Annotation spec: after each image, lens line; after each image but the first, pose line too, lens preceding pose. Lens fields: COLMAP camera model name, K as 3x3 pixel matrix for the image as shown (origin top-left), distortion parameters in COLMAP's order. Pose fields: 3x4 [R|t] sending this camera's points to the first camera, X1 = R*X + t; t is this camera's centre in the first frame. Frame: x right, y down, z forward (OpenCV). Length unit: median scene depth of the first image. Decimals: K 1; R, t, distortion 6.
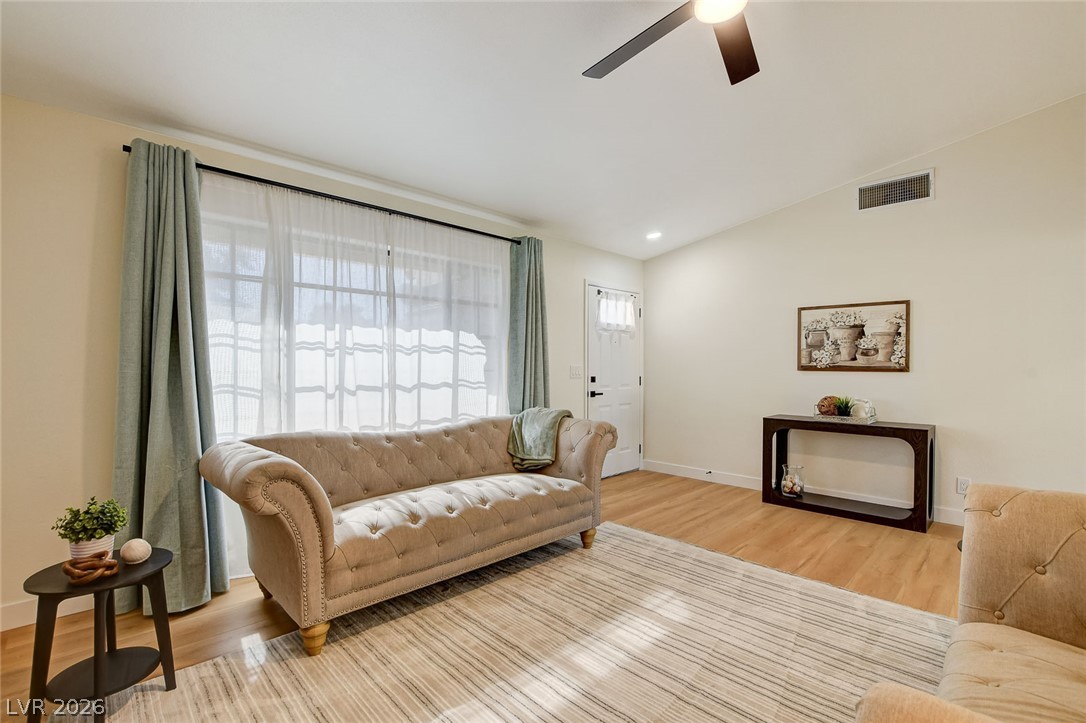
lens RADIAL K [[491.1, 0, 524.8], [0, 491.1, 361.3], [0, 0, 1]] dist [-0.035696, -0.000081]
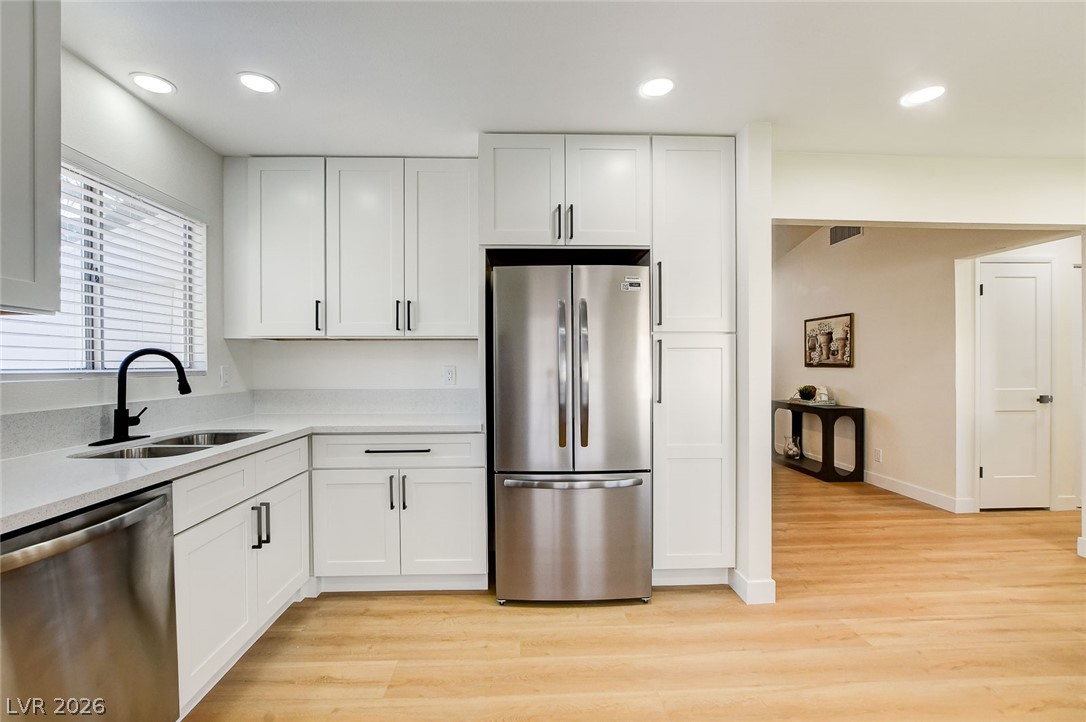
lens RADIAL K [[484.2, 0, 535.6], [0, 484.2, 367.5], [0, 0, 1]] dist [-0.028449, 0.007377]
pose [[0.745182, -0.002740, -0.666856, 0.991354], [0.010131, 0.999923, 0.007213, 0.003763], [0.666785, -0.012131, 0.745152, -0.534589]]
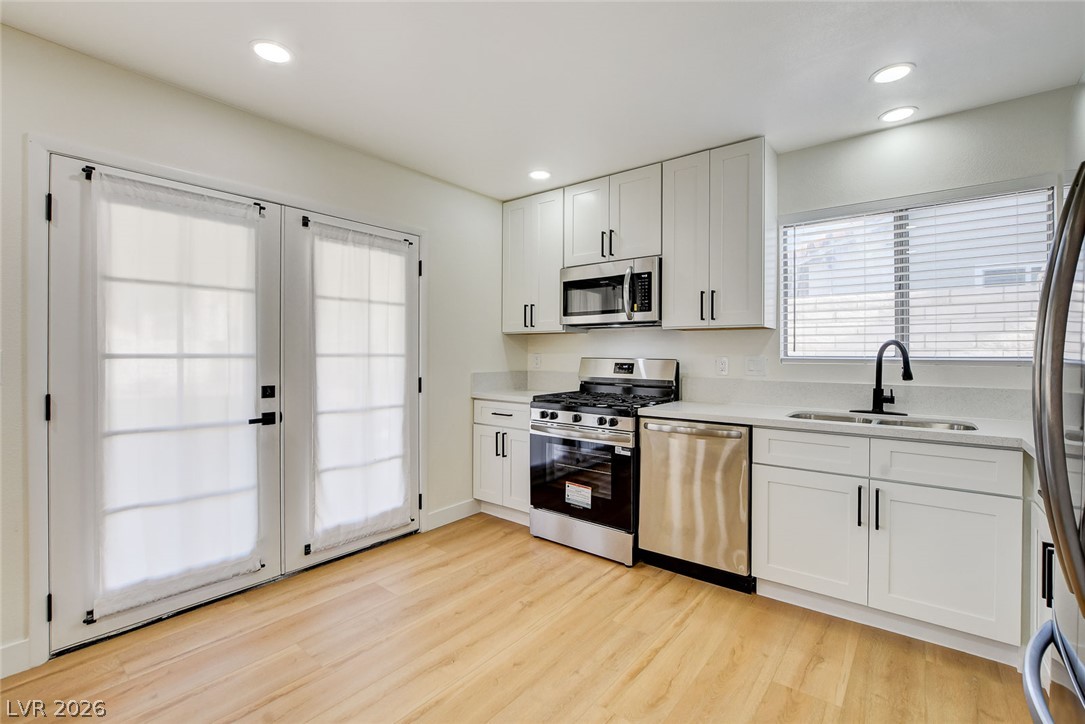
lens RADIAL K [[481.1, 0, 543.6], [0, 481.1, 353.8], [0, 0, 1]] dist [-0.021356, 0.001099]
pose [[-0.991692, -0.008293, -0.128369, 0.865579], [-0.007268, 0.999938, -0.008455, 0.008690], [0.128431, -0.007452, -0.991690, 0.105855]]
